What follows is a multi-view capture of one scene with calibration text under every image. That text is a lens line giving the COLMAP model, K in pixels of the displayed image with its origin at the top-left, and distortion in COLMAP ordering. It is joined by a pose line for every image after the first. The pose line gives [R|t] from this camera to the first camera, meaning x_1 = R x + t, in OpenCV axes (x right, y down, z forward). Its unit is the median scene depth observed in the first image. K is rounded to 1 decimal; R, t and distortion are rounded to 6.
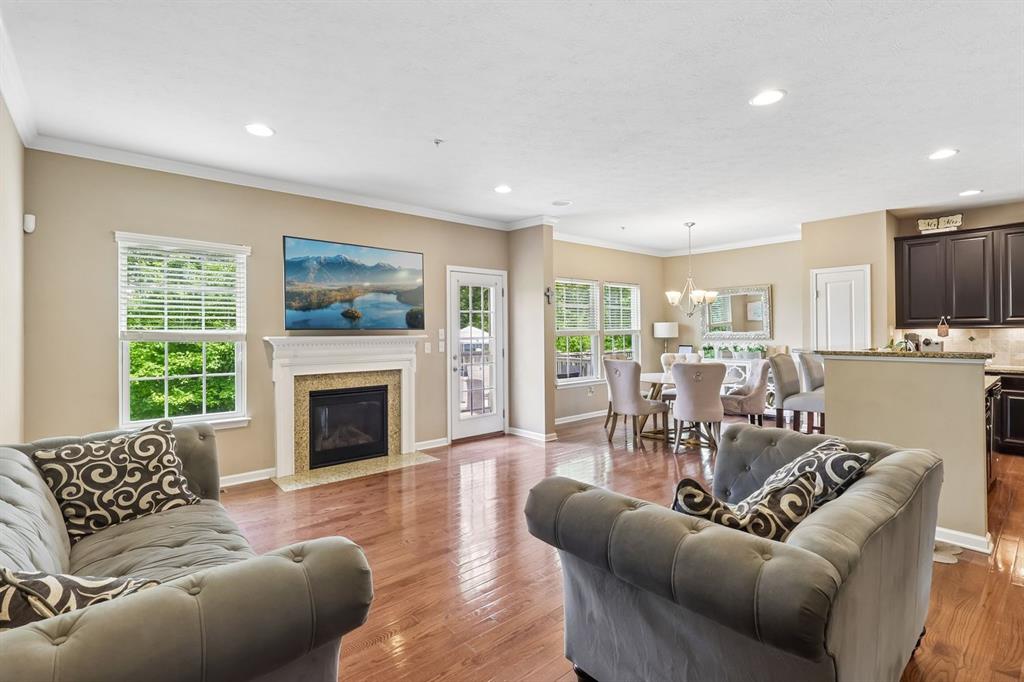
lens RADIAL K [[476.9, 0, 510.5], [0, 476.9, 331.4], [0, 0, 1]] dist [-0.002562, -0.000228]
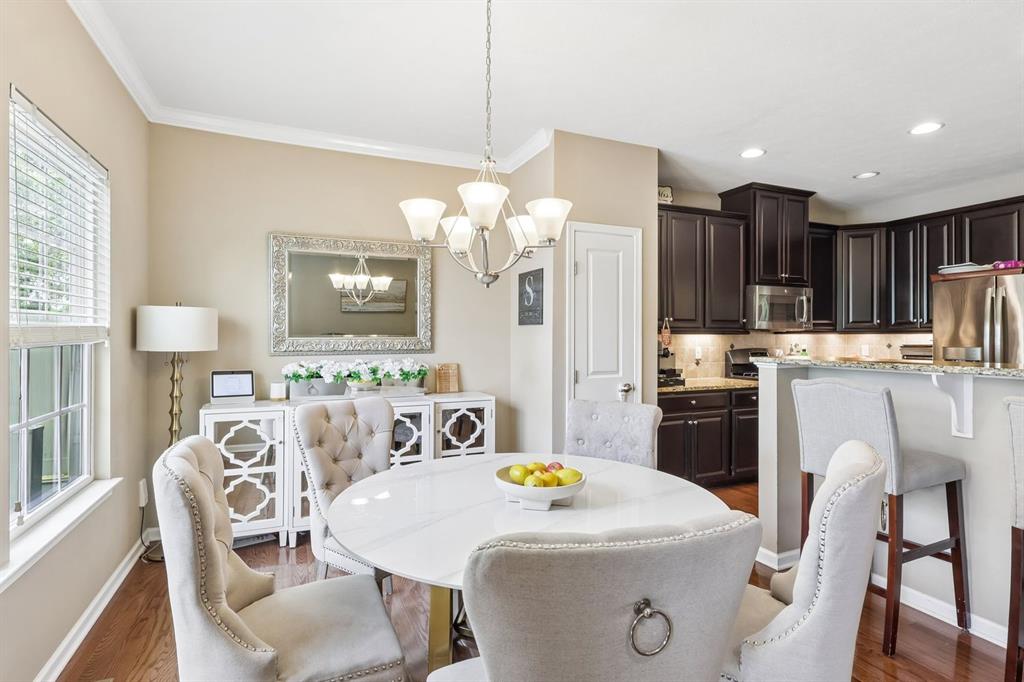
lens RADIAL K [[505.5, 0, 512.0], [0, 505.5, 341.0], [0, 0, 1]] dist [-0.001775, -0.000121]
pose [[0.293988, 0.004669, 0.955798, 0.075190], [-0.003998, 0.999985, -0.003655, 0.008818], [-0.955801, -0.002747, 0.294002, 0.974626]]
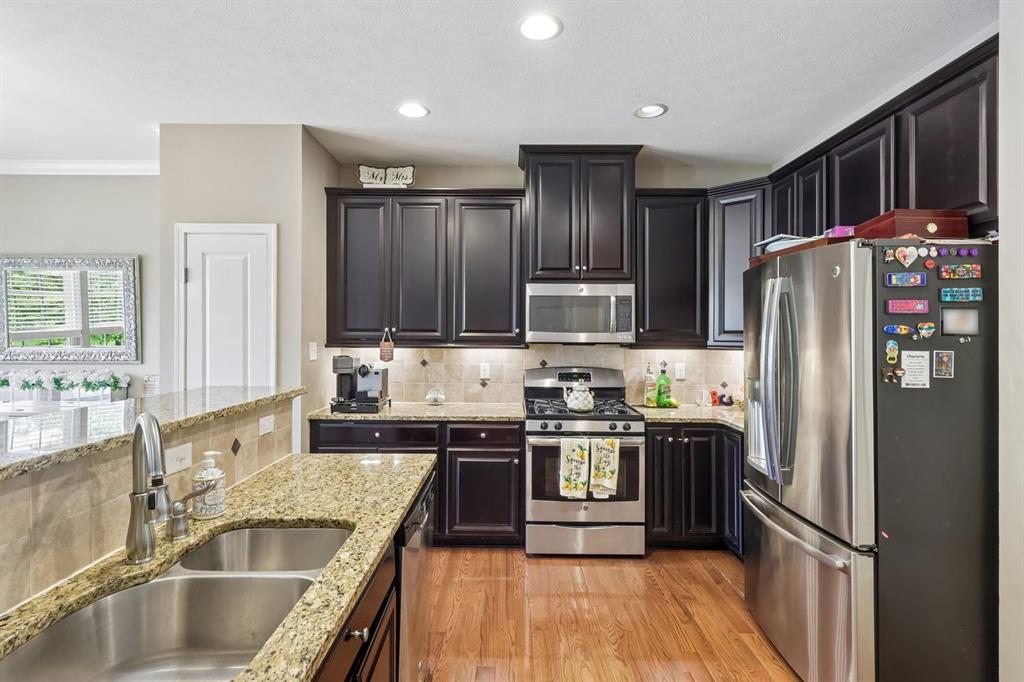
lens RADIAL K [[512.3, 0, 509.1], [0, 512.3, 336.2], [0, 0, 1]] dist [-0.001777, -0.000216]
pose [[0.654025, 0.015566, 0.756313, 0.503241], [-0.015315, 0.999856, -0.007334, -0.017720], [-0.756318, -0.006786, 0.654169, 0.442068]]
